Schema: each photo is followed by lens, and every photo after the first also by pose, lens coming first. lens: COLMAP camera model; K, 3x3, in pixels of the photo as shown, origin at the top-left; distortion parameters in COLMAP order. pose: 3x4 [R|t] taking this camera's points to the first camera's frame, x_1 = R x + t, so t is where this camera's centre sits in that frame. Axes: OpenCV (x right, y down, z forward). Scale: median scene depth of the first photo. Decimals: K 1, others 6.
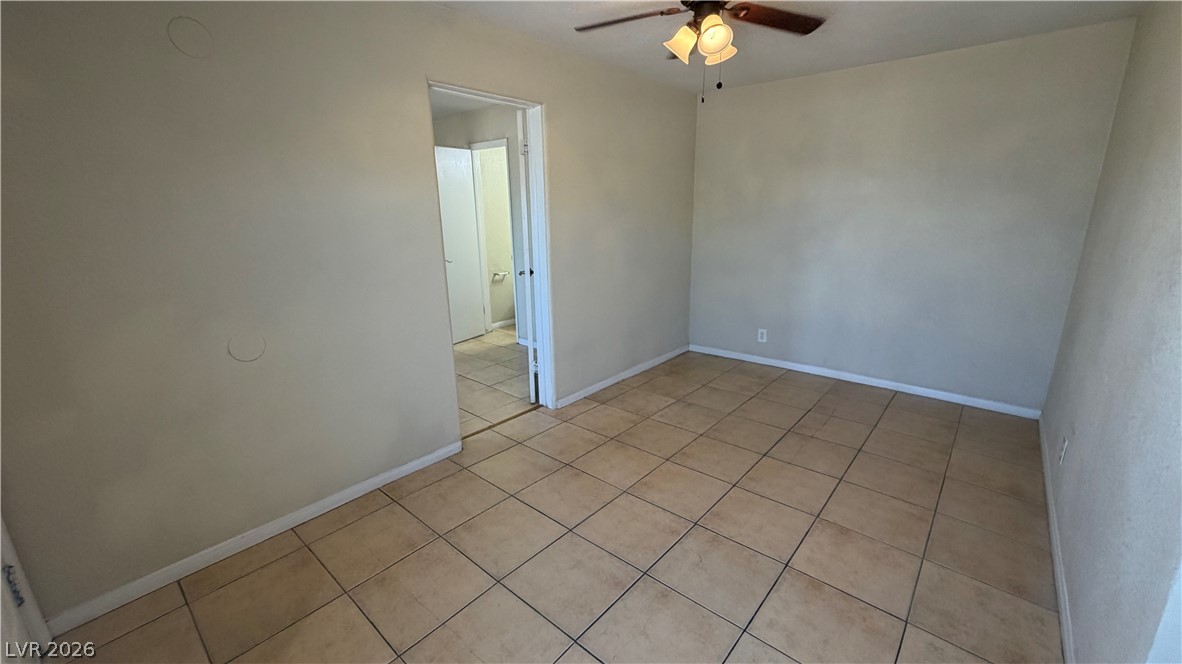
lens RADIAL K [[470.4, 0, 588.7], [0, 470.4, 335.4], [0, 0, 1]] dist [0.002724, 0.000135]
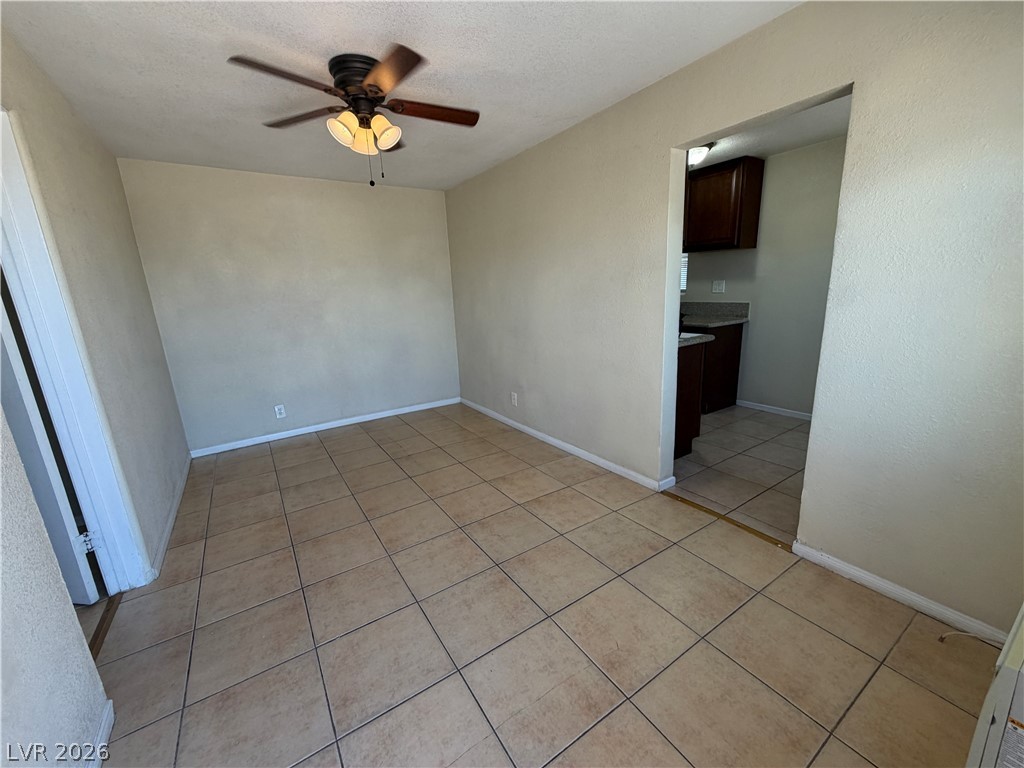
lens RADIAL K [[409.2, 0, 509.8], [0, 409.2, 383.0], [0, 0, 1]] dist [-0.000505, -0.000014]
pose [[0.270957, -0.213653, 0.938581, -0.443777], [0.287194, 0.948591, 0.133022, -0.045443], [-0.918750, 0.233512, 0.318387, 0.297069]]
